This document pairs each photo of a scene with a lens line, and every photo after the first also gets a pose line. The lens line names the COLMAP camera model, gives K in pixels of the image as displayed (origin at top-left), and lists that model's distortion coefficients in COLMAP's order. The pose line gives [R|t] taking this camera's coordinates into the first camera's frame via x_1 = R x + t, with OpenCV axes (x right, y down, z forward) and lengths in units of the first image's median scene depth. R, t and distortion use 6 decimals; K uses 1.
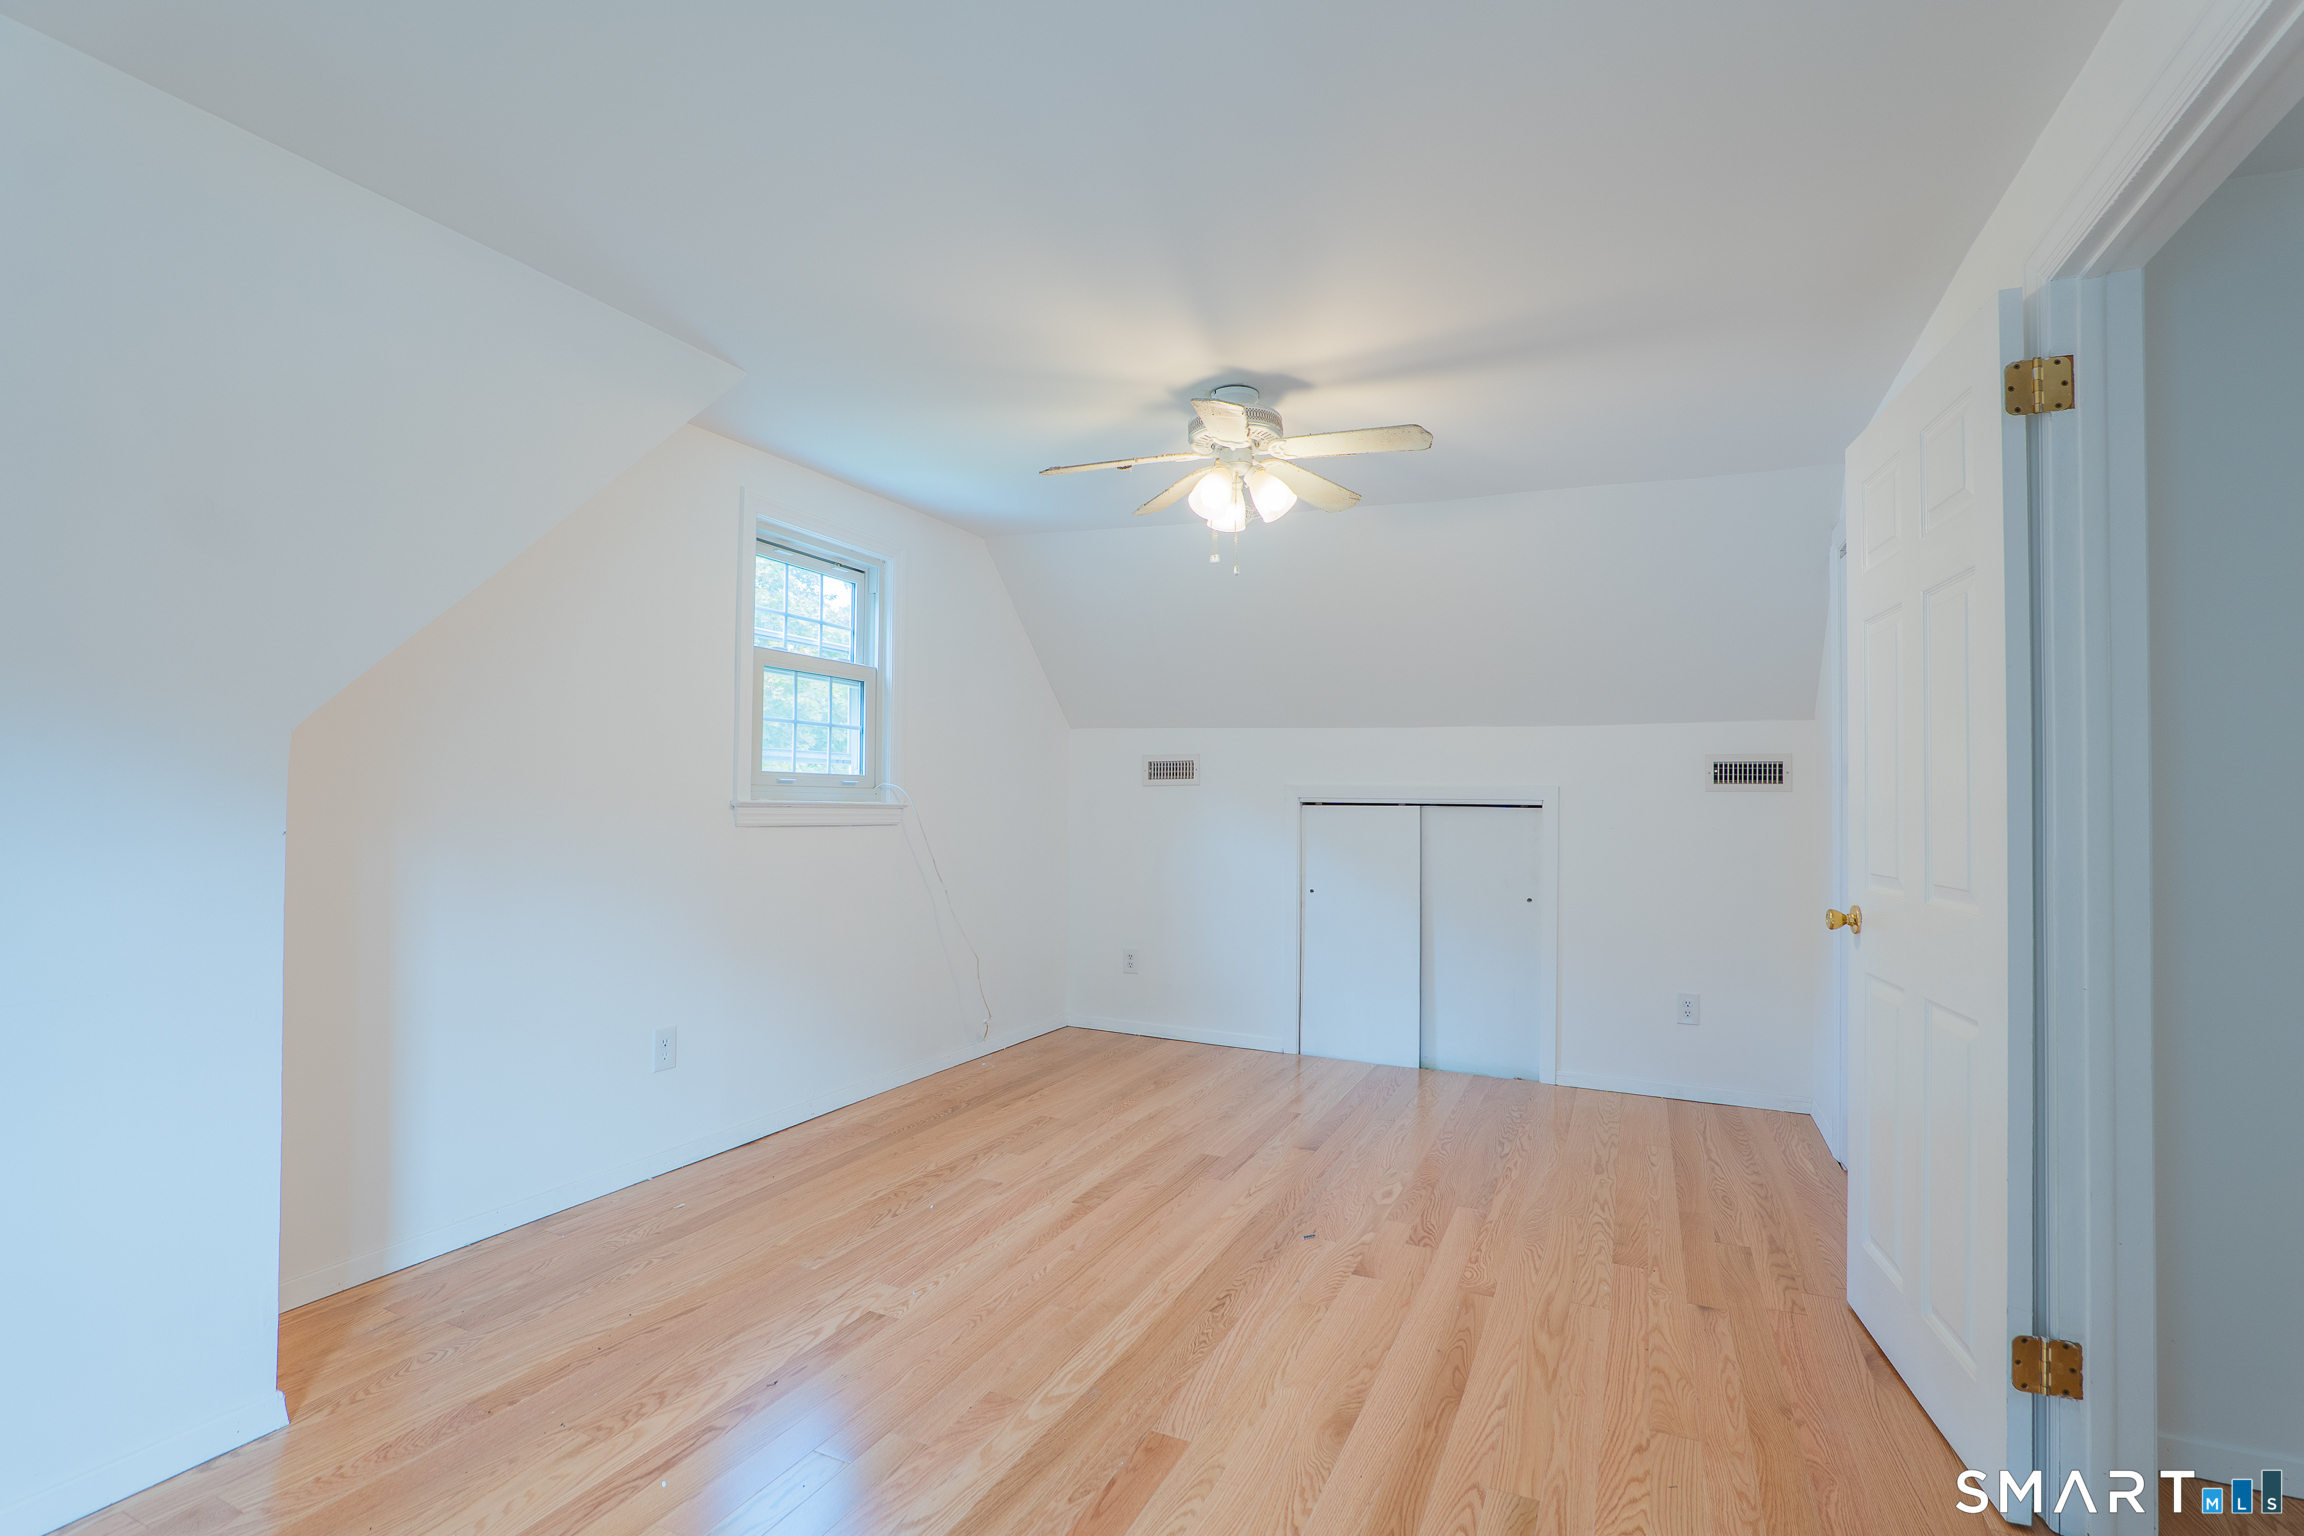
lens RADIAL K [[1078.9, 0, 1164.9], [0, 1078.9, 774.5], [0, 0, 1]] dist [-0.023765, 0.006642]
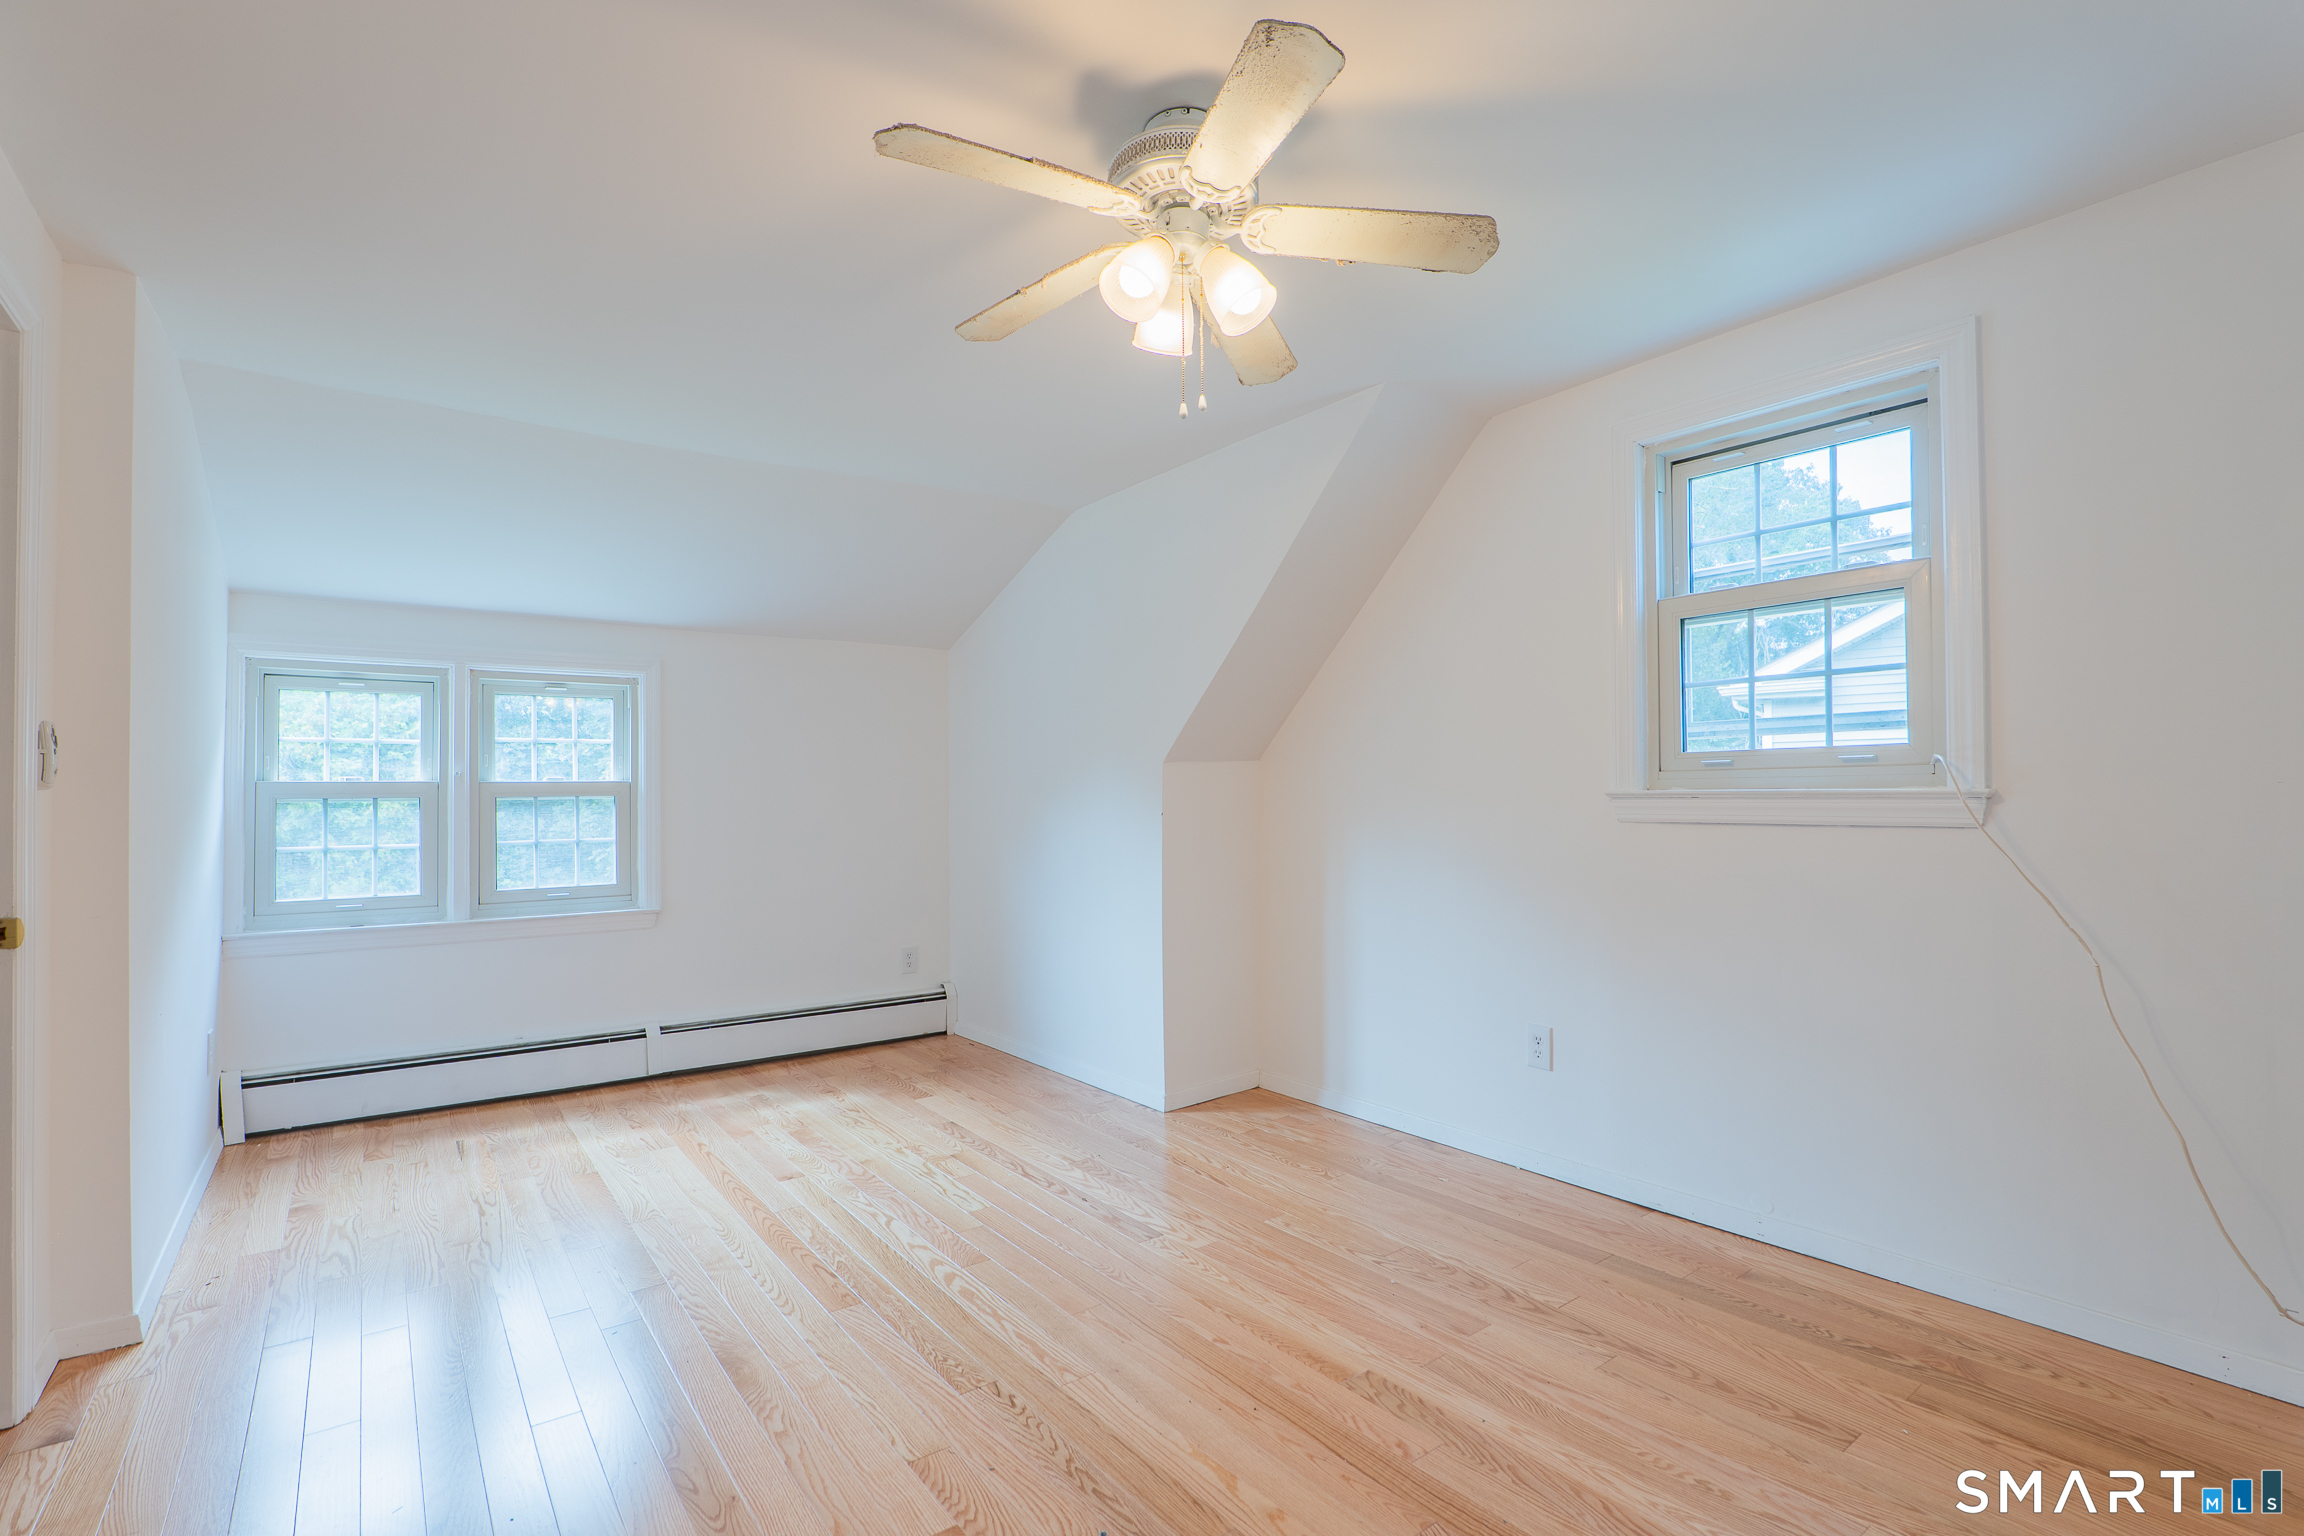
lens RADIAL K [[1078.9, 0, 1164.9], [0, 1078.9, 774.5], [0, 0, 1]] dist [-0.023765, 0.006642]
pose [[-0.484212, -0.027191, -0.874528, 0.582524], [0.027161, 0.998568, -0.046085, 0.045117], [0.874529, -0.046068, -0.482780, 1.226522]]
